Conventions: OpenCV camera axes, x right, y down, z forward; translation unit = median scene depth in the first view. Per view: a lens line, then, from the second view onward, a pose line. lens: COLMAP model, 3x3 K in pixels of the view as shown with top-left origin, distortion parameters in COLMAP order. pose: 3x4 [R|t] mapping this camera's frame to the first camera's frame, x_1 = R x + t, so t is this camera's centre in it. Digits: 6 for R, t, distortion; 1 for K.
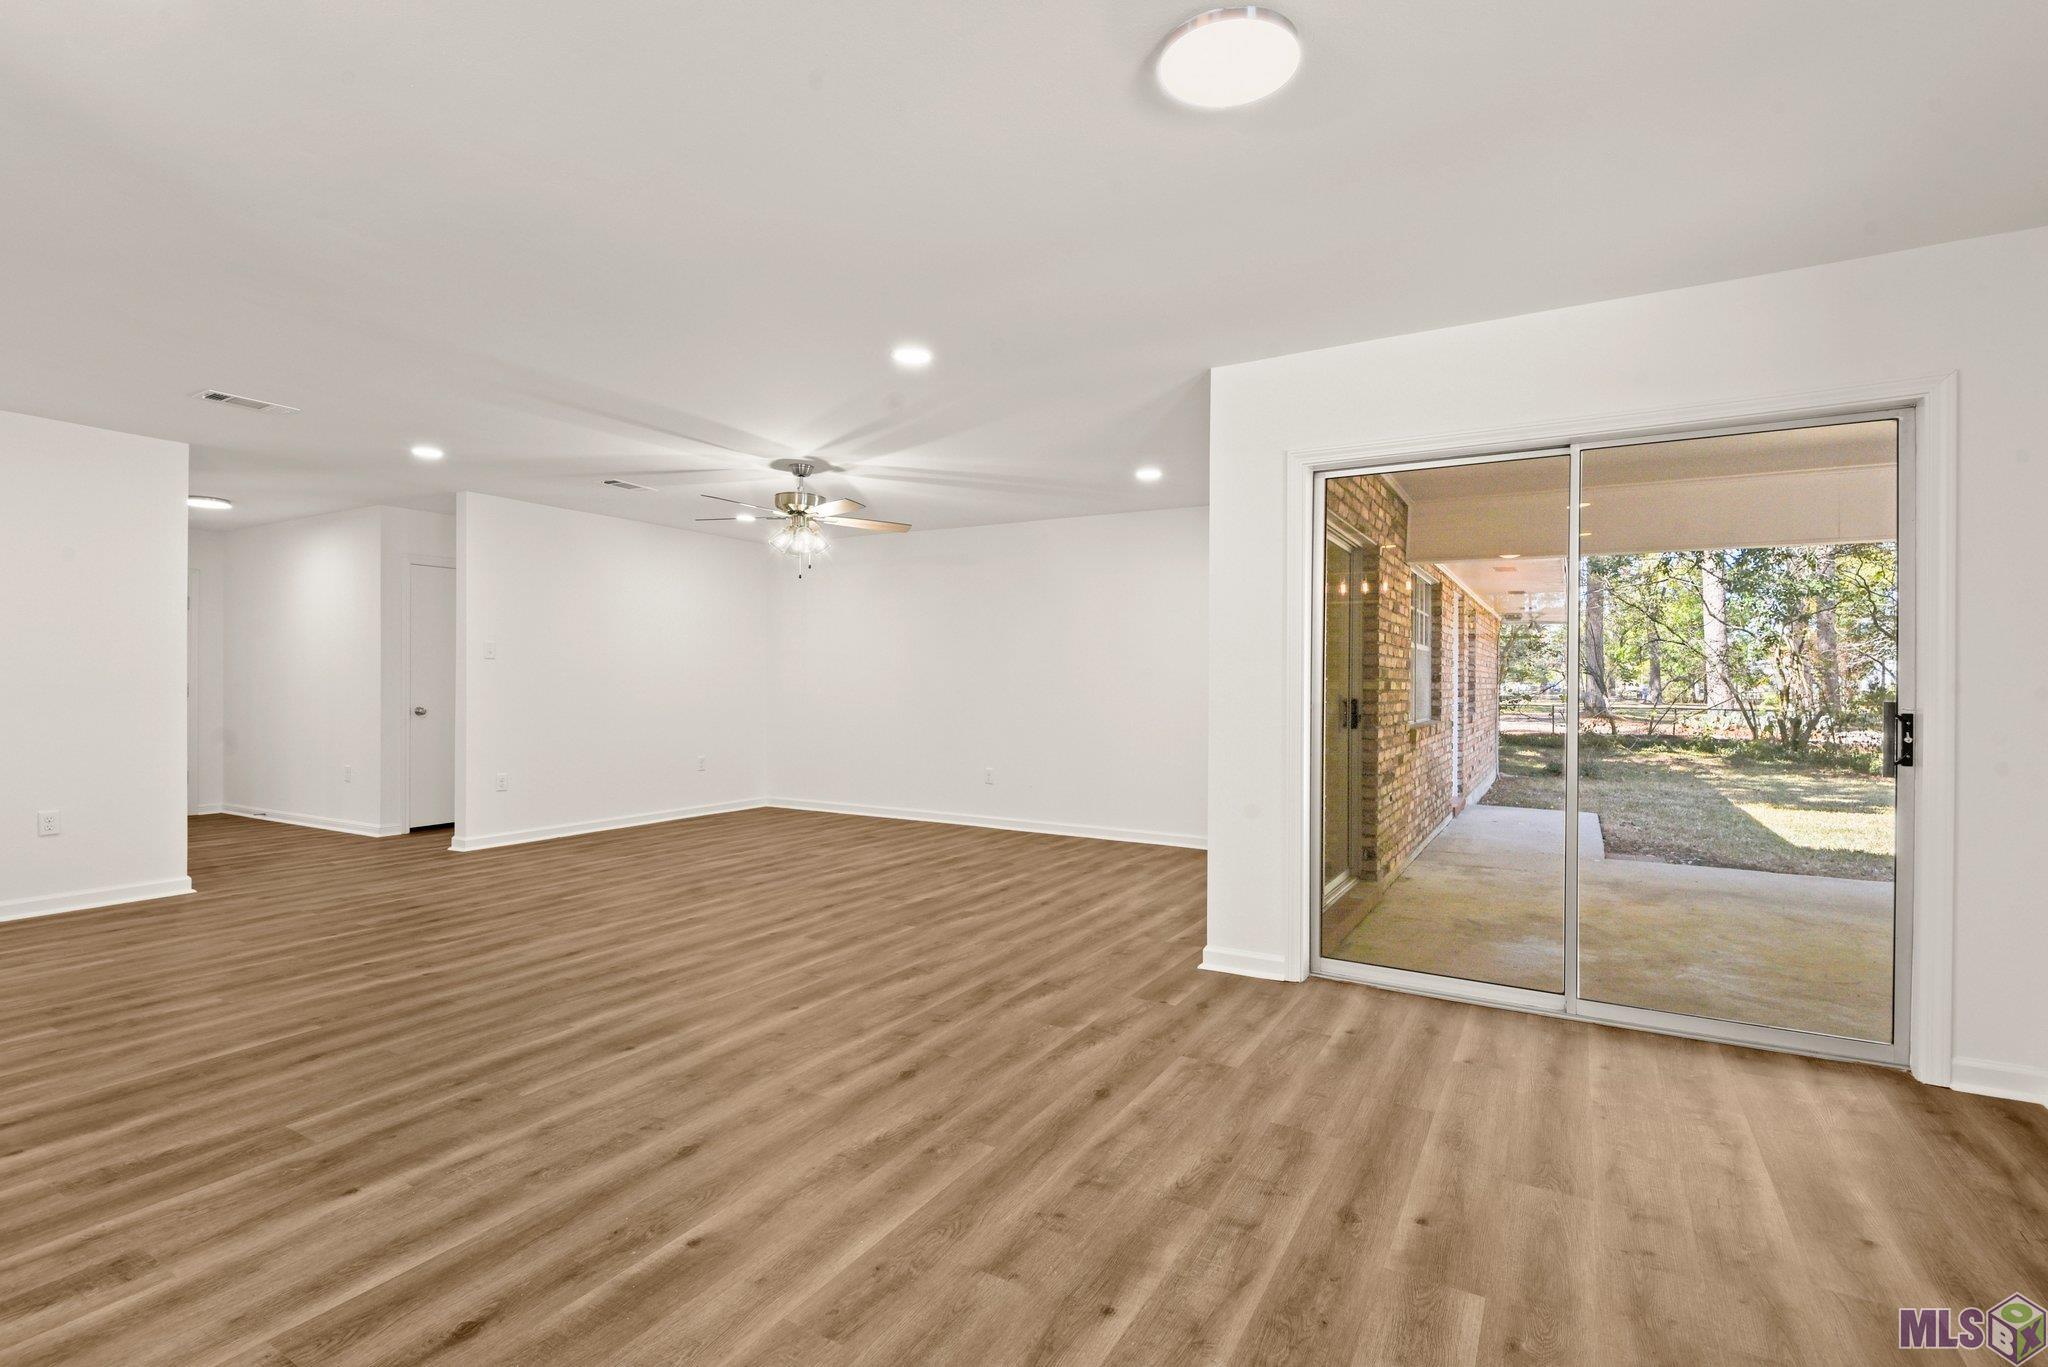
lens RADIAL K [[955.7, 0, 1029.3], [0, 955.7, 681.8], [0, 0, 1]] dist [-0.004159, -0.000562]
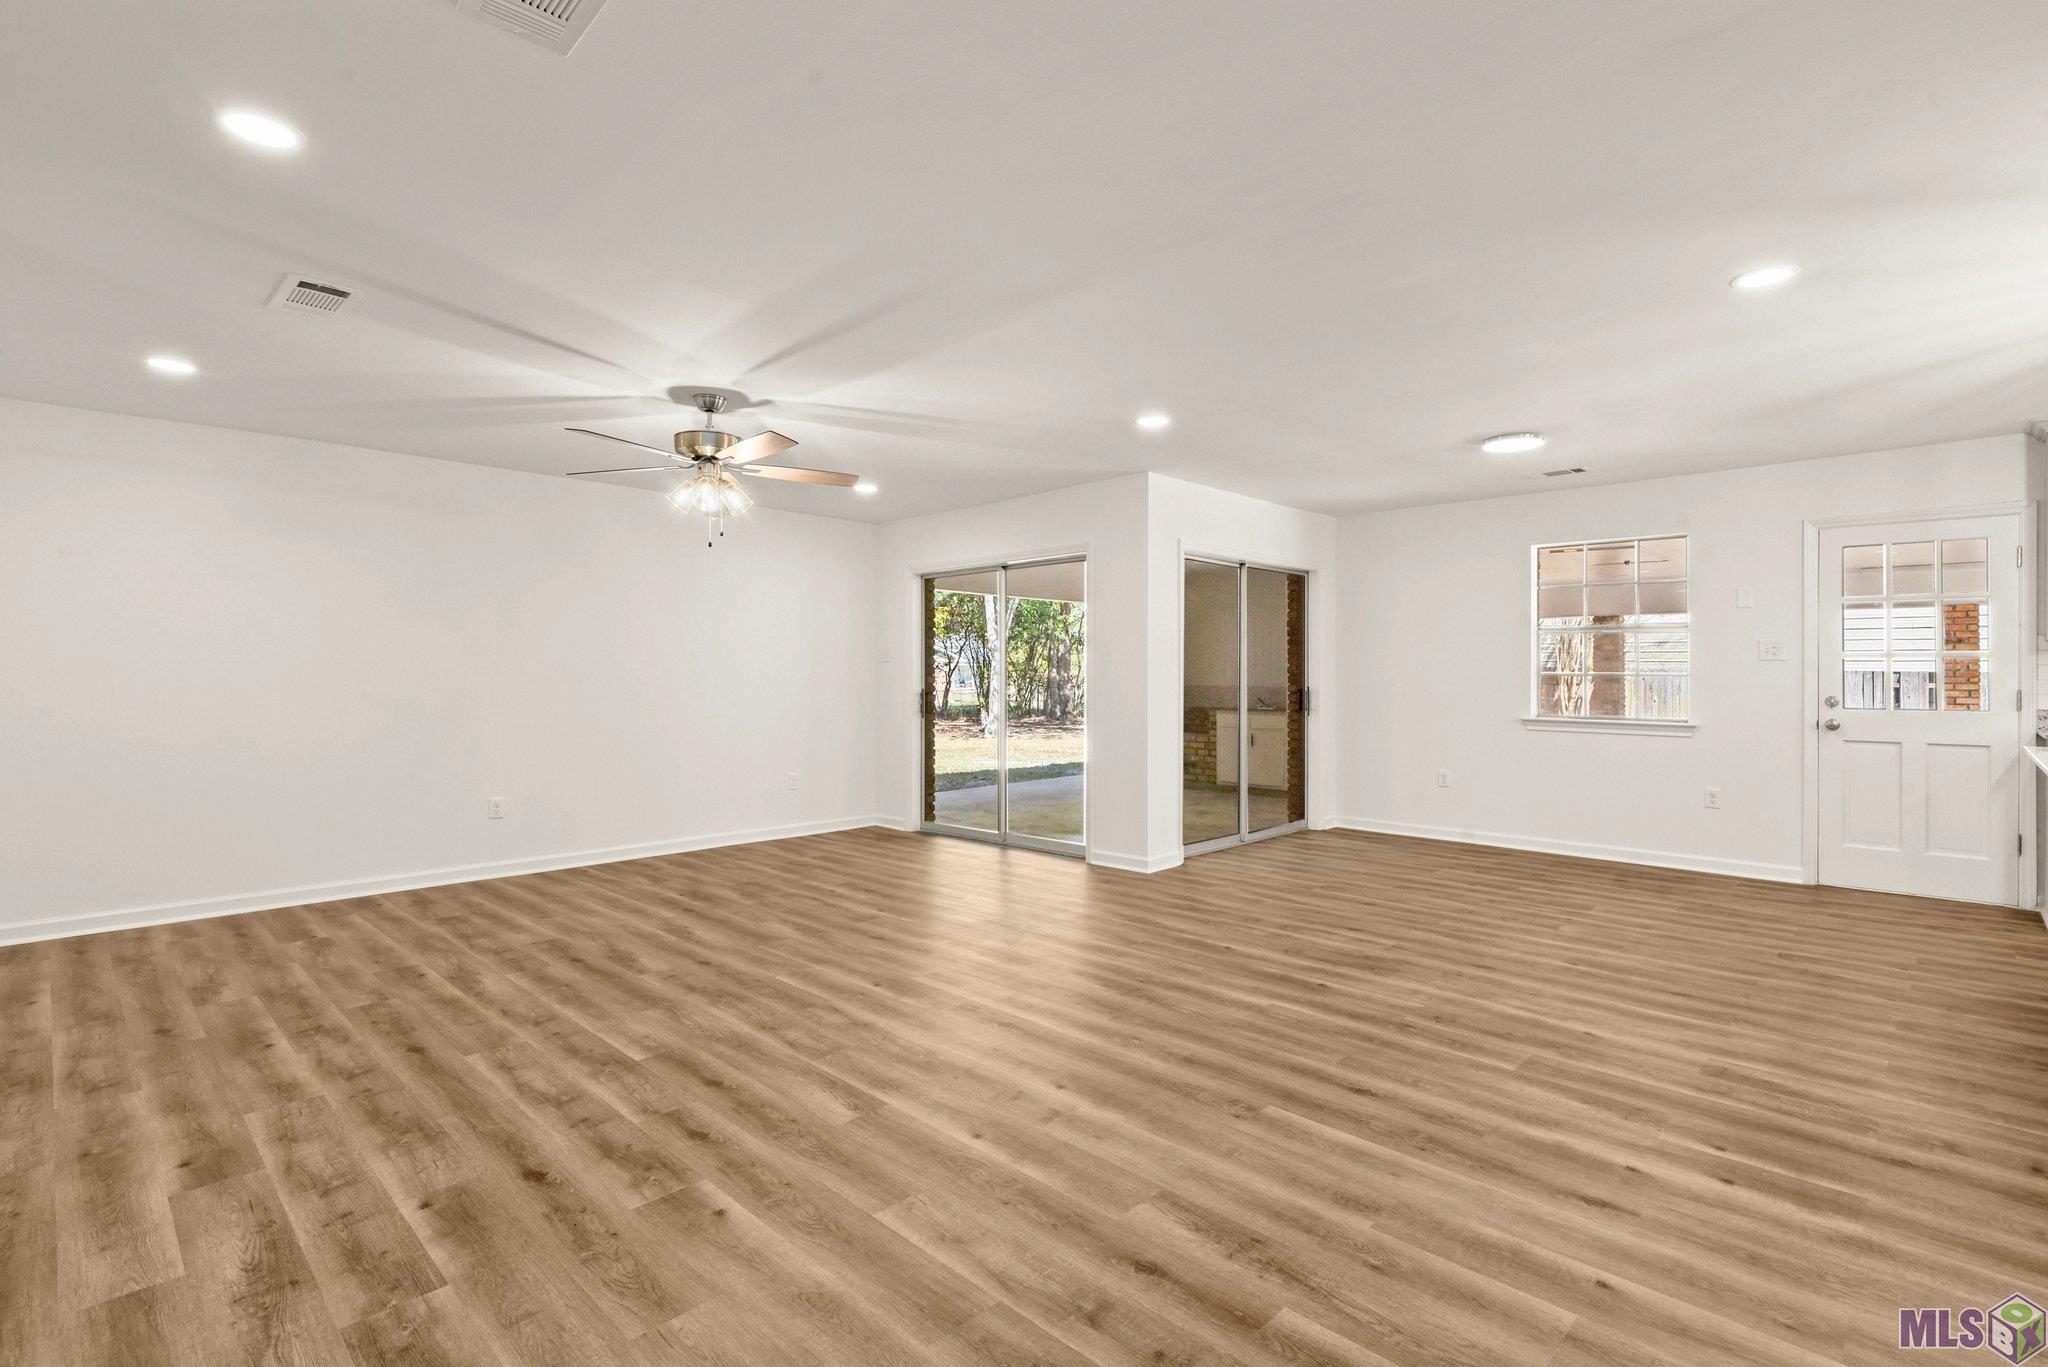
lens RADIAL K [[955.7, 0, 1027.6], [0, 955.7, 683.1], [0, 0, 1]] dist [-0.004159, -0.000562]
pose [[0.253545, -0.008433, 0.967287, -1.784659], [0.000977, 0.999964, 0.008461, -0.013714], [-0.967323, -0.001200, 0.253544, 1.111329]]
